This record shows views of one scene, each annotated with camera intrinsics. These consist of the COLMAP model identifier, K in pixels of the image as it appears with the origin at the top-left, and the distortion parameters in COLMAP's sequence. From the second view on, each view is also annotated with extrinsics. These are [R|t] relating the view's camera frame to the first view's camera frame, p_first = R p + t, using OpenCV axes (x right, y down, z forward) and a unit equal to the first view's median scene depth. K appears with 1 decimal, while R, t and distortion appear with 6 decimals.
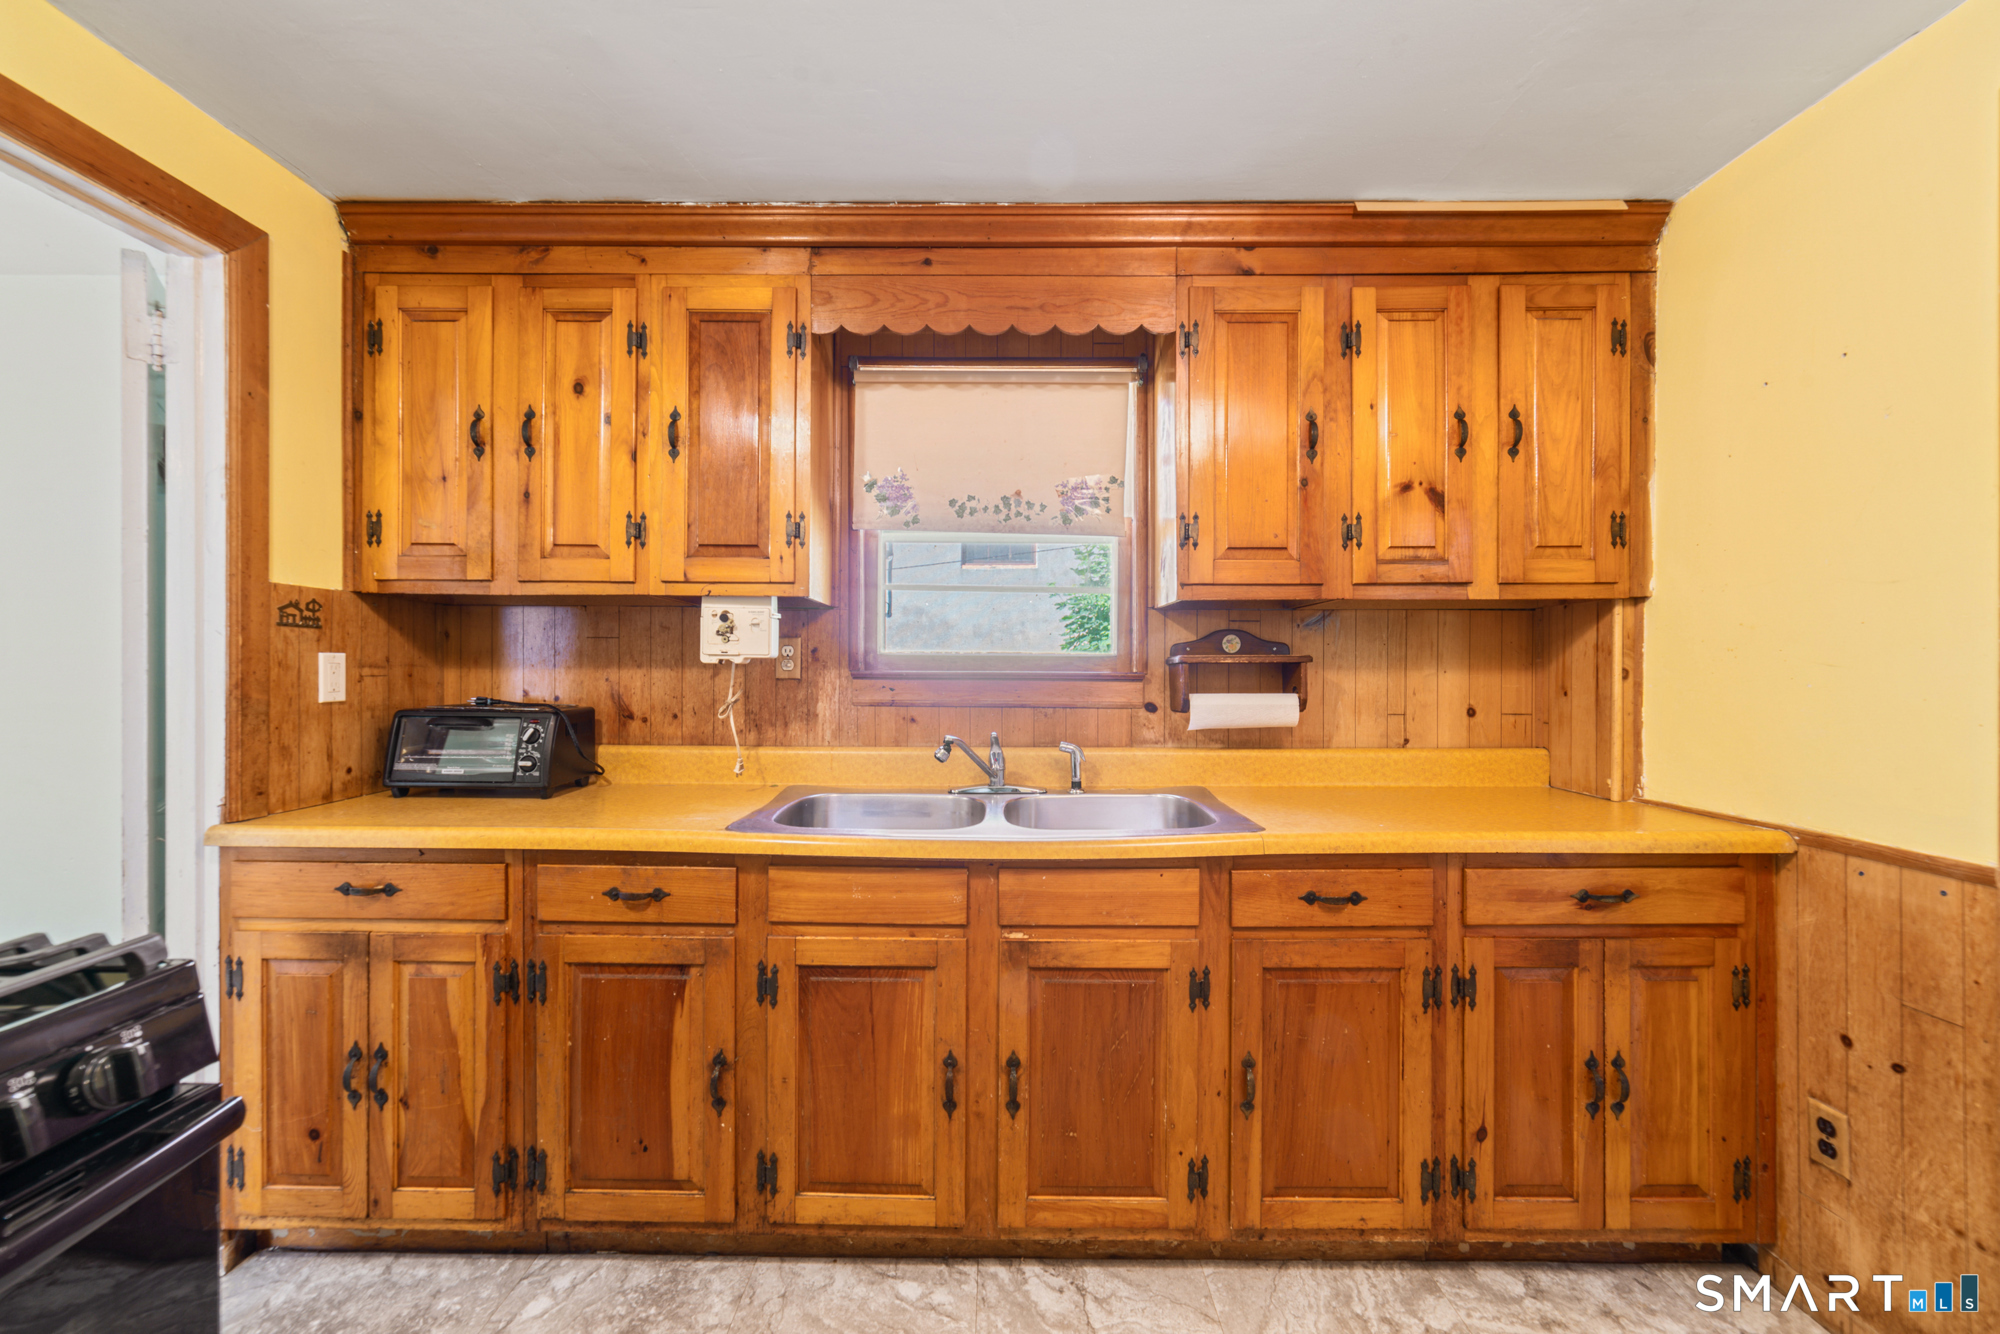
lens RADIAL K [[799.9, 0, 994.3], [0, 799.9, 672.8], [0, 0, 1]] dist [-0.001427, 0.000728]
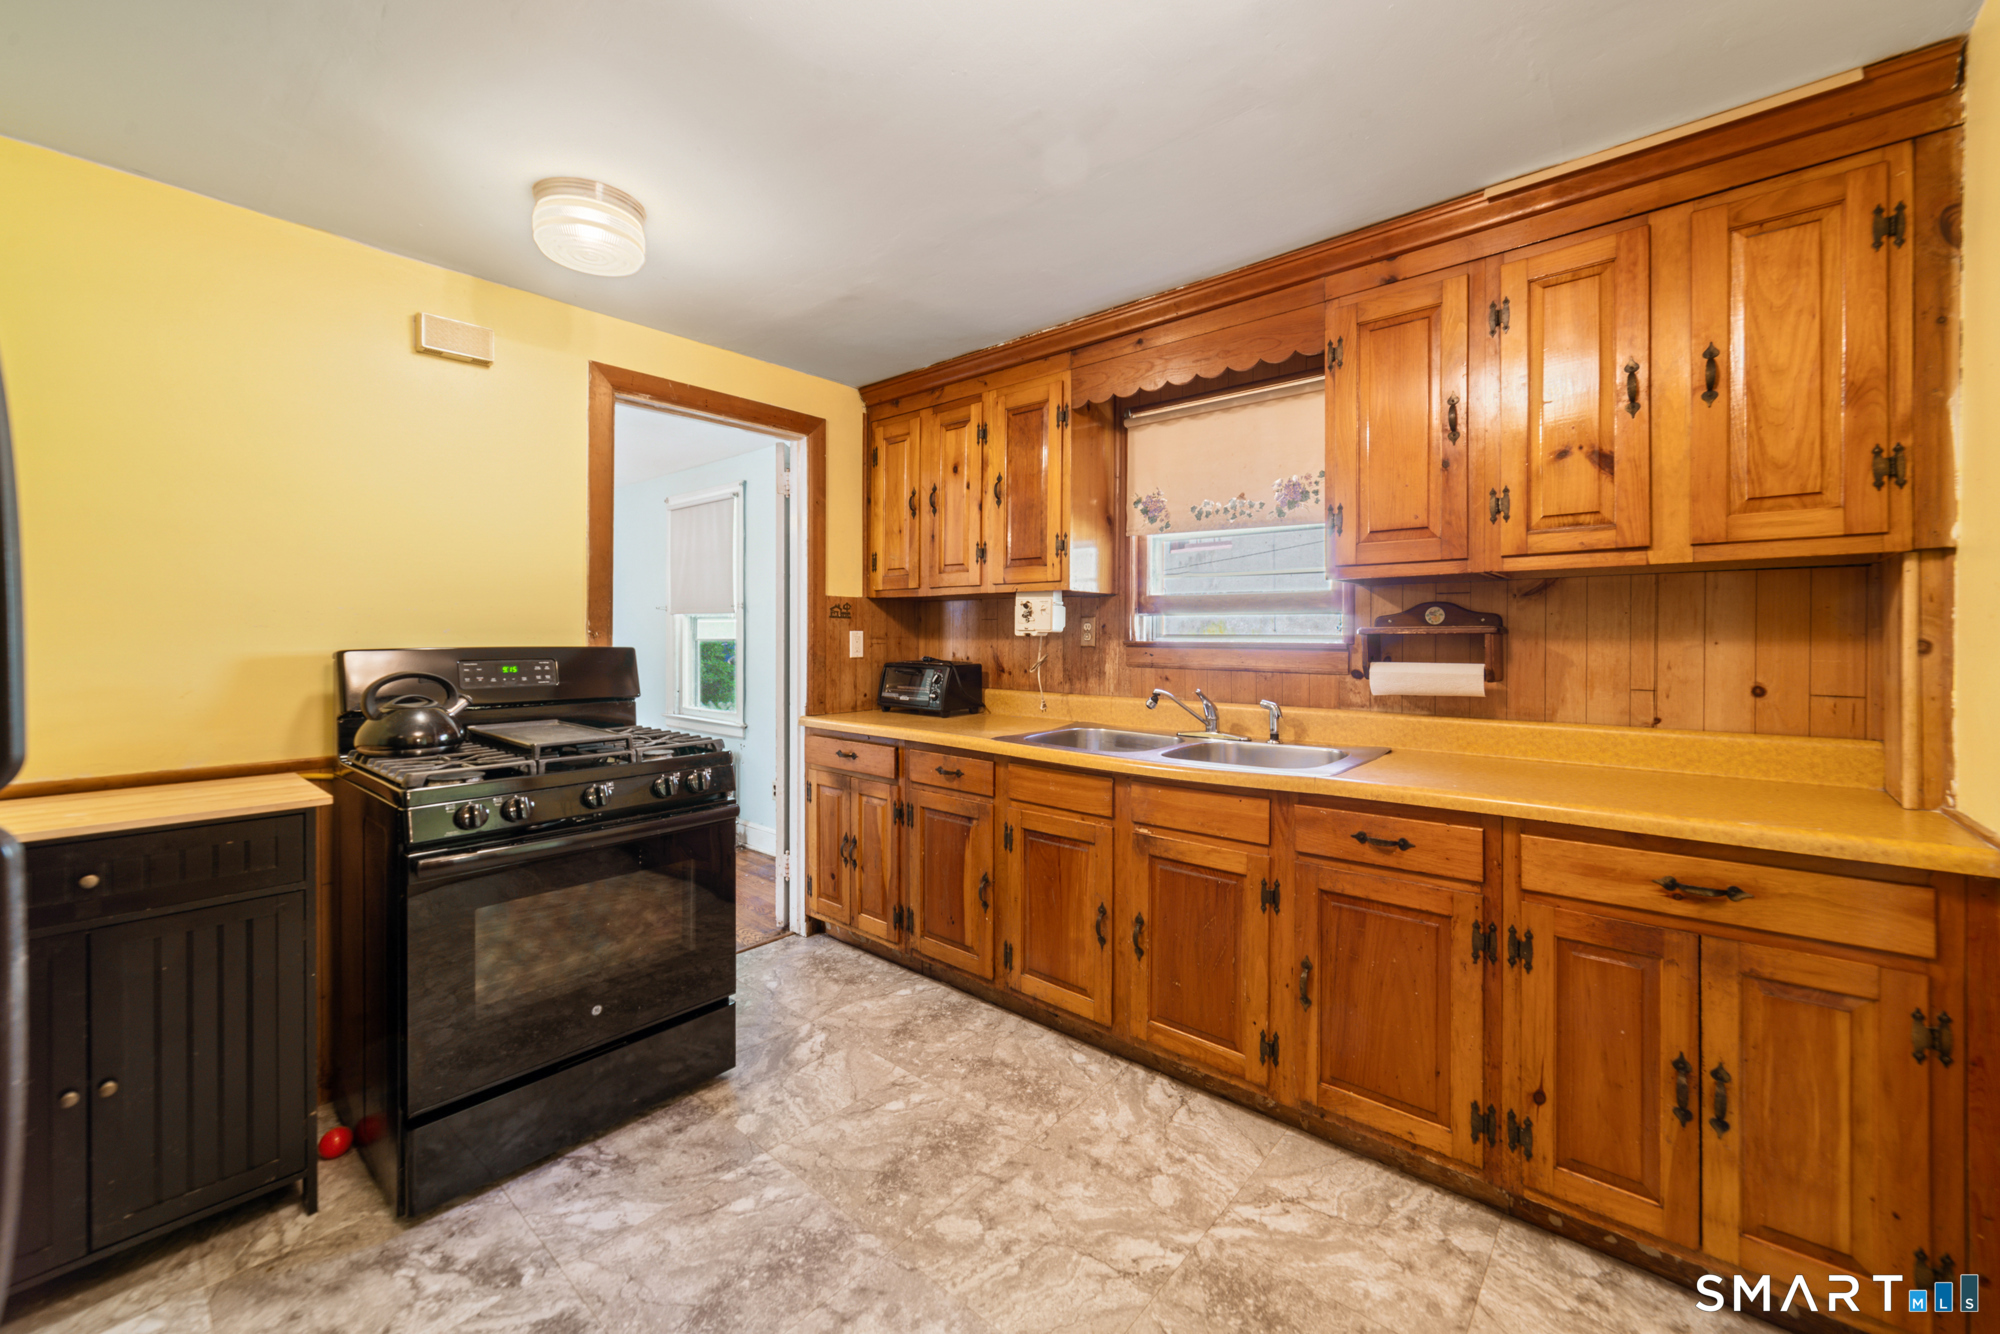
lens RADIAL K [[793.2, 0, 1003.3], [0, 793.2, 640.7], [0, 0, 1]] dist [0.000140, 0.000158]
pose [[0.759105, 0.001479, -0.650966, 0.736605], [-0.002460, 0.999997, -0.000596, -0.002292], [0.650963, 0.002054, 0.759107, -0.209907]]
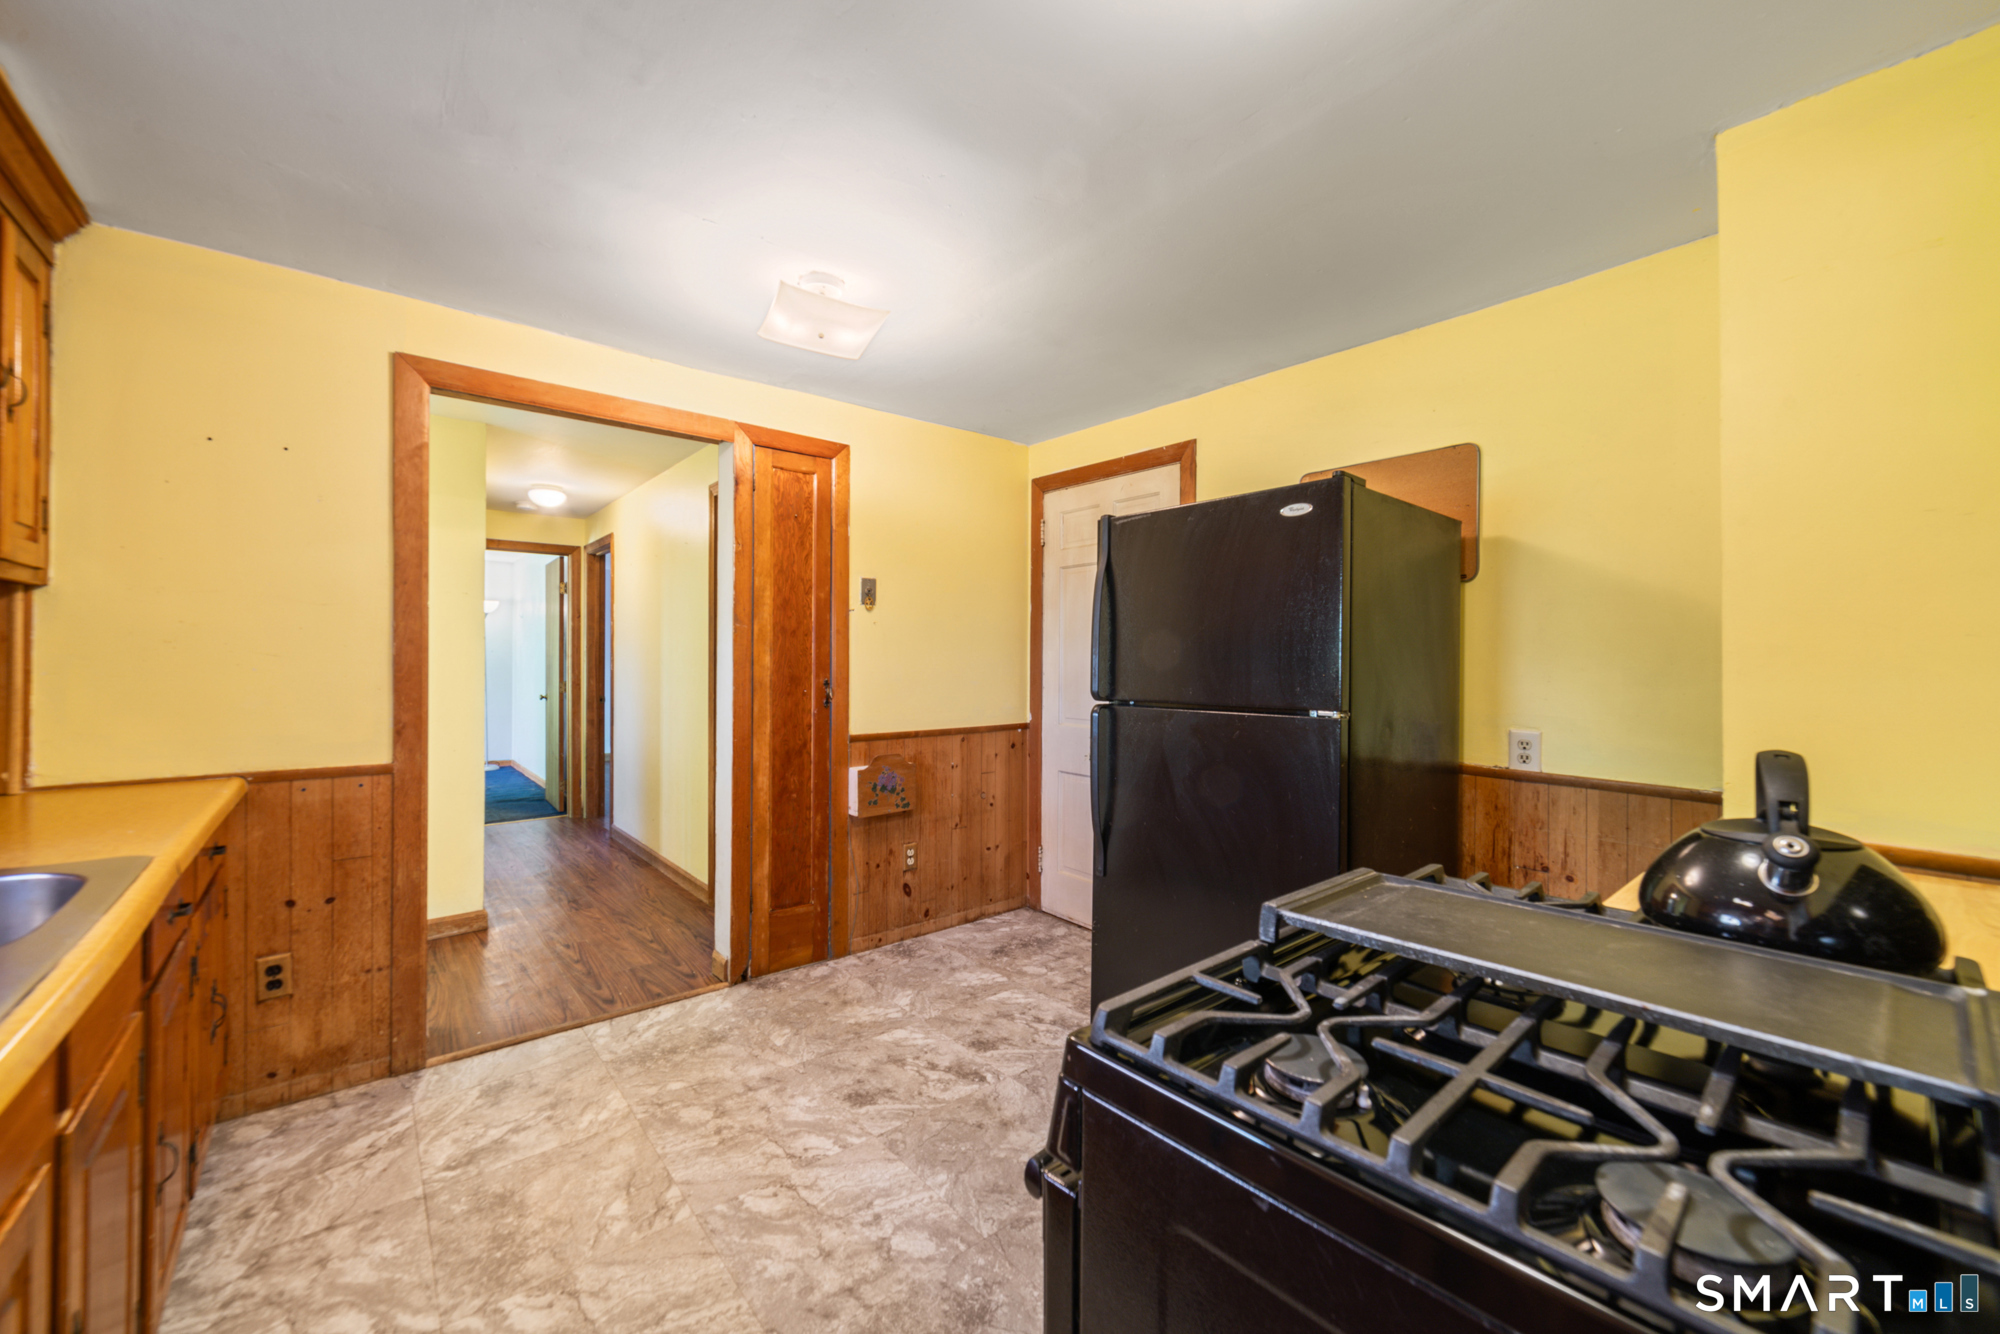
lens RADIAL K [[763.7, 0, 1000.0], [0, 763.7, 667.0], [0, 0, 1]] dist [-0.000647, 0.000034]
pose [[-0.648999, -0.012652, 0.760684, -0.819225], [-0.005244, 0.999912, 0.012157, -0.011046], [-0.760771, 0.003901, -0.649009, 0.830139]]
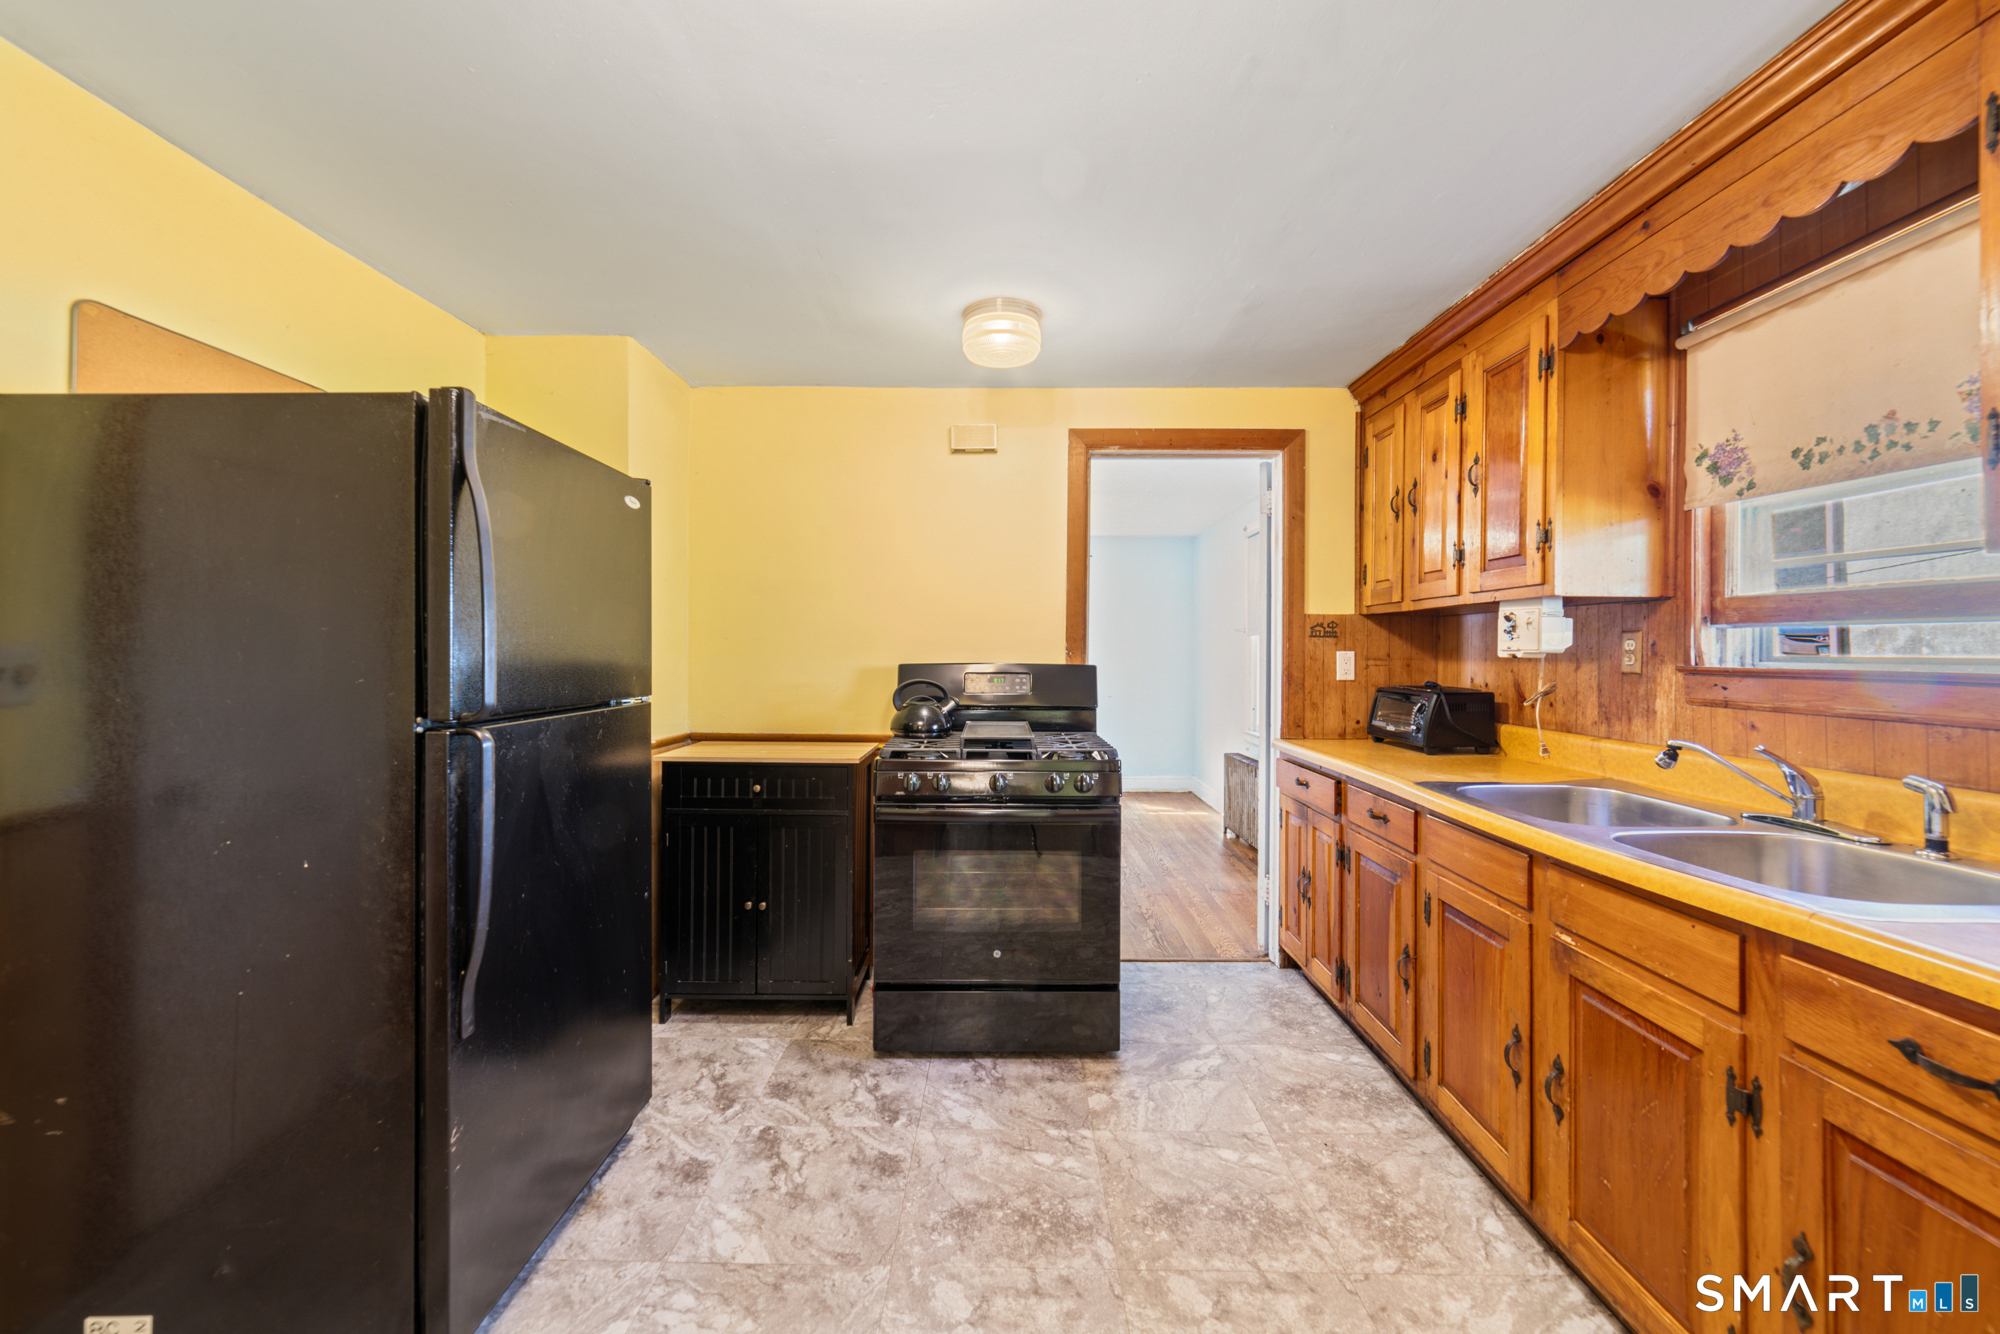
lens RADIAL K [[779.6, 0, 991.7], [0, 779.6, 644.7], [0, 0, 1]] dist [-0.006901, 0.004862]
pose [[-0.011898, -0.014771, -0.999820, 0.975470], [-0.012822, 0.999811, -0.014618, -0.005431], [0.999847, 0.012645, -0.012085, 0.307894]]
